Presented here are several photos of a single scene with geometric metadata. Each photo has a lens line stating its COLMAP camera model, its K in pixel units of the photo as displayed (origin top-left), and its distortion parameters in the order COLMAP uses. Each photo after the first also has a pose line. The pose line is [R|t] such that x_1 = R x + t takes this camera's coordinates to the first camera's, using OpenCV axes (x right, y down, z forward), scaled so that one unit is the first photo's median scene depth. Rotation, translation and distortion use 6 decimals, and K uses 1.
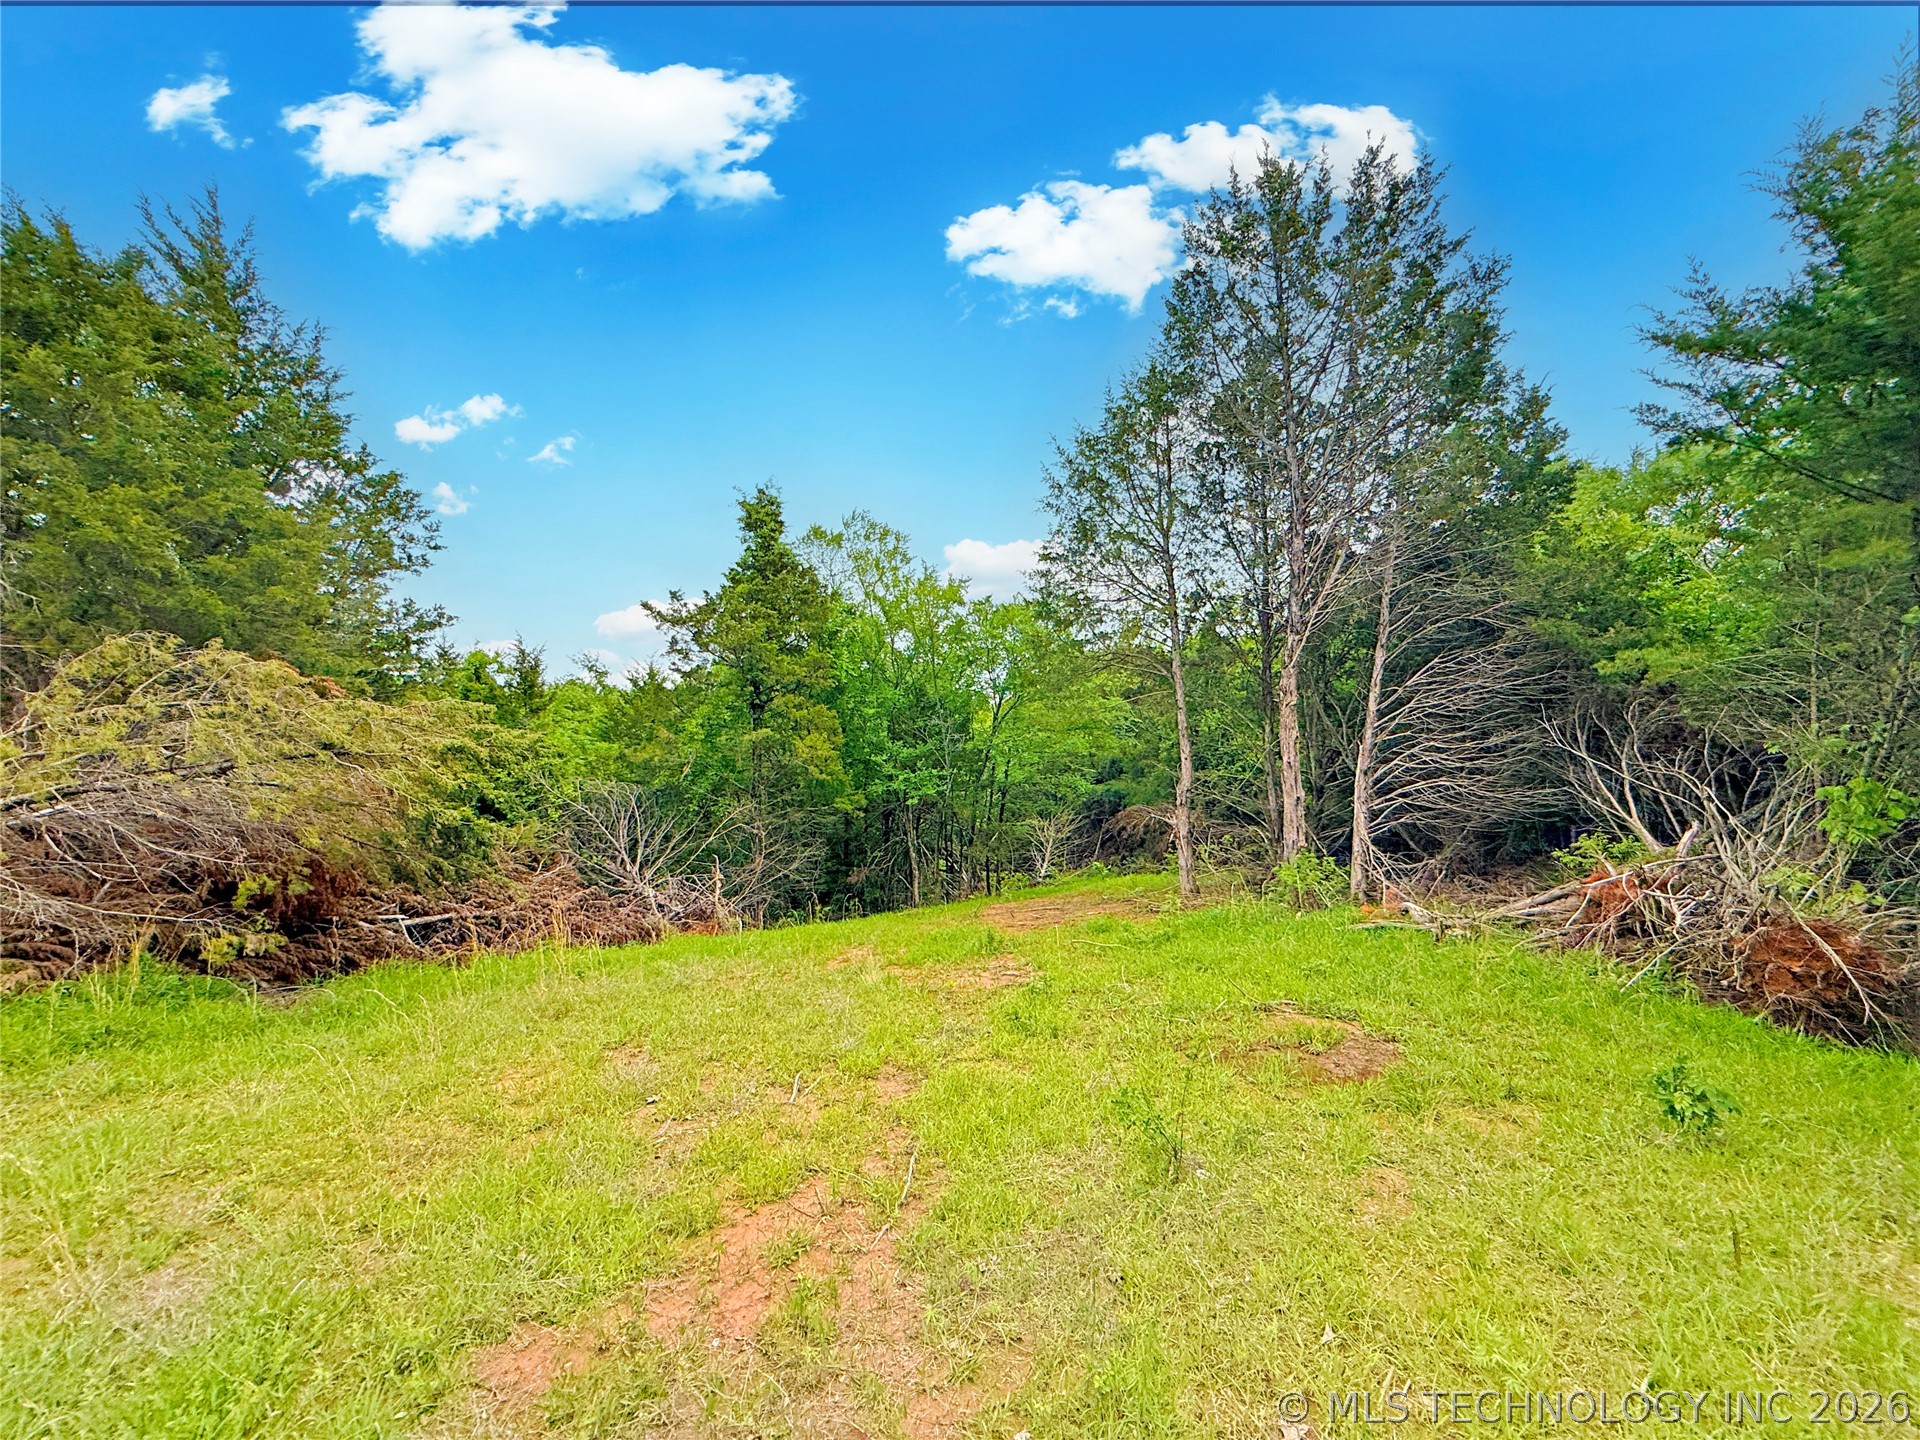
lens RADIAL K [[762.8, 0, 959.8], [0, 762.8, 715.2], [0, 0, 1]] dist [0.001115, -0.000350]
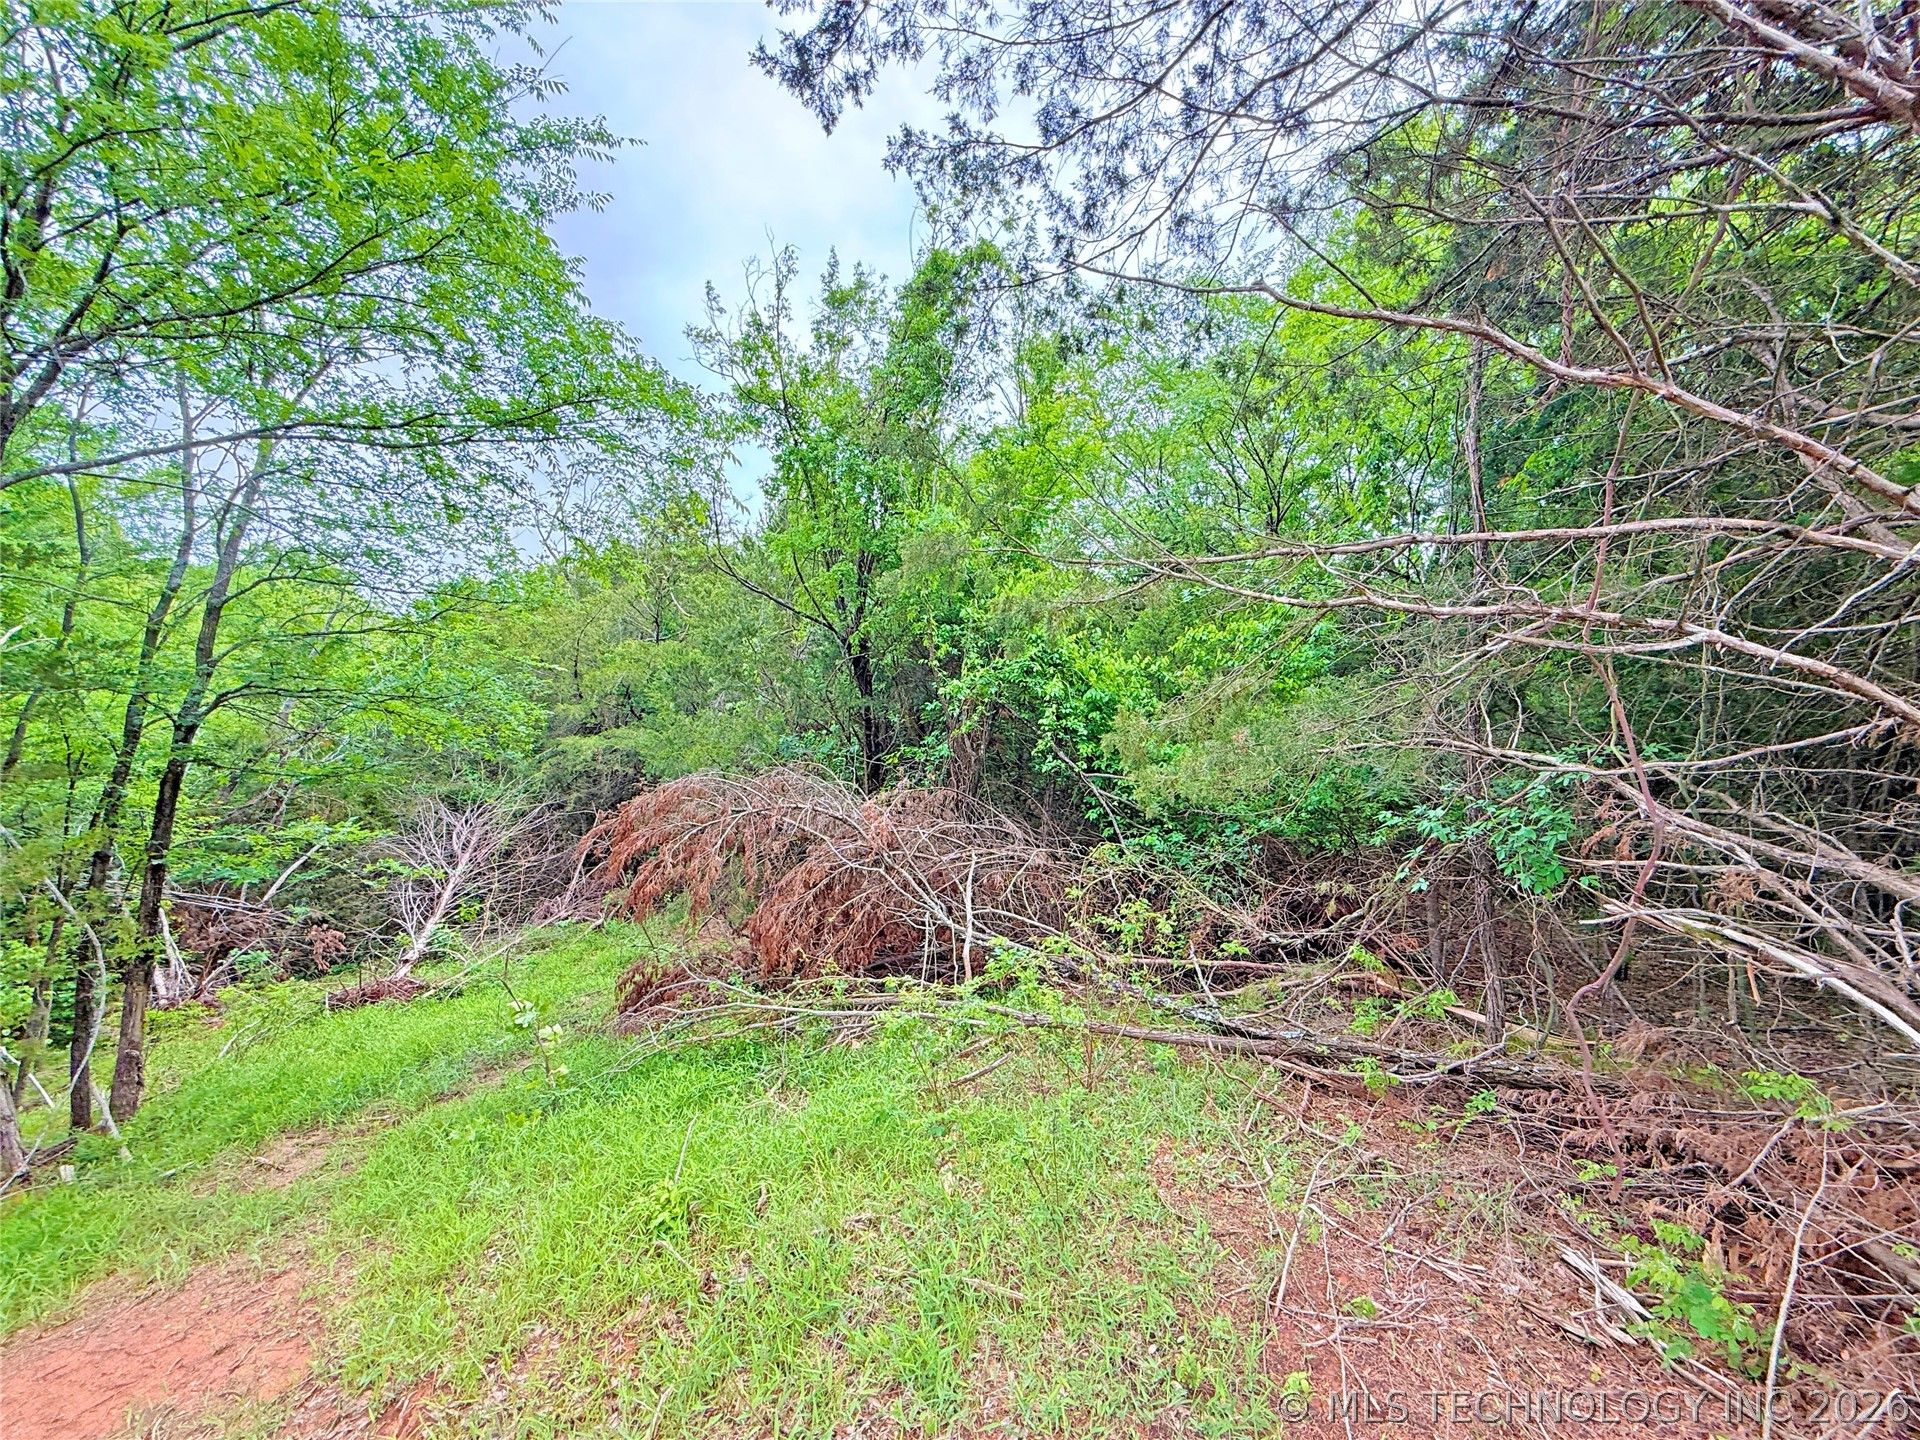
lens RADIAL K [[762.8, 0, 959.6], [0, 762.8, 713.2], [0, 0, 1]] dist [0.001115, -0.000350]
pose [[0.818862, 0.060139, 0.570832, 0.205919], [-0.070051, 0.997533, -0.004604, 0.127778], [-0.569700, -0.036218, 0.821054, 1.002040]]
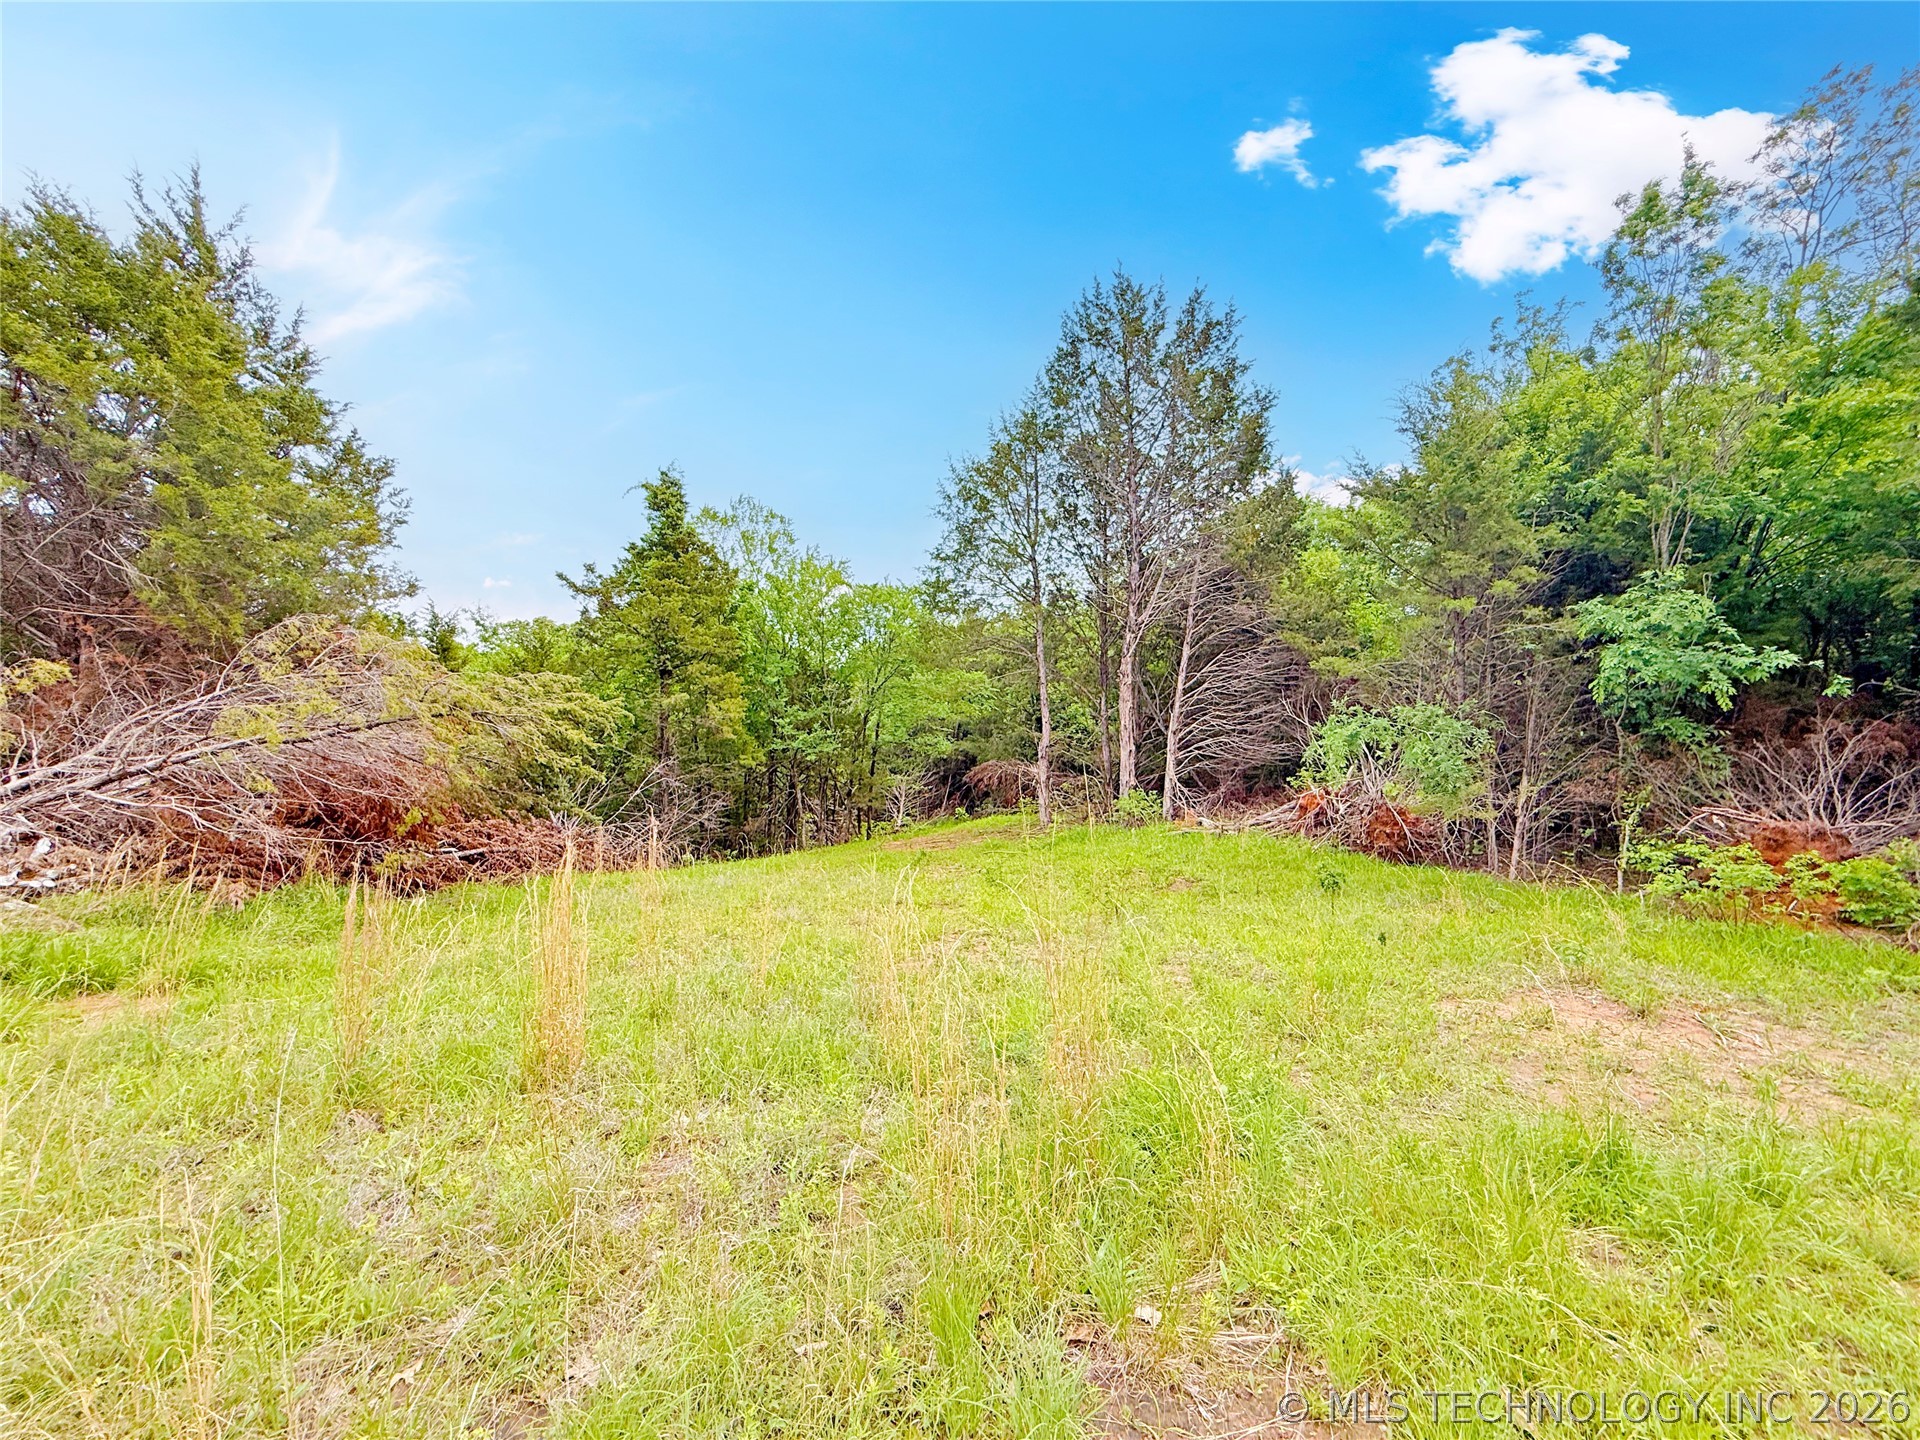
lens RADIAL K [[762.8, 0, 960.2], [0, 762.8, 719.8], [0, 0, 1]] dist [0.001115, -0.000350]
pose [[0.969889, 0.006443, 0.243461, -0.155622], [-0.019572, 0.998479, 0.051548, -0.011287], [-0.242758, -0.054761, 0.968540, -0.214647]]
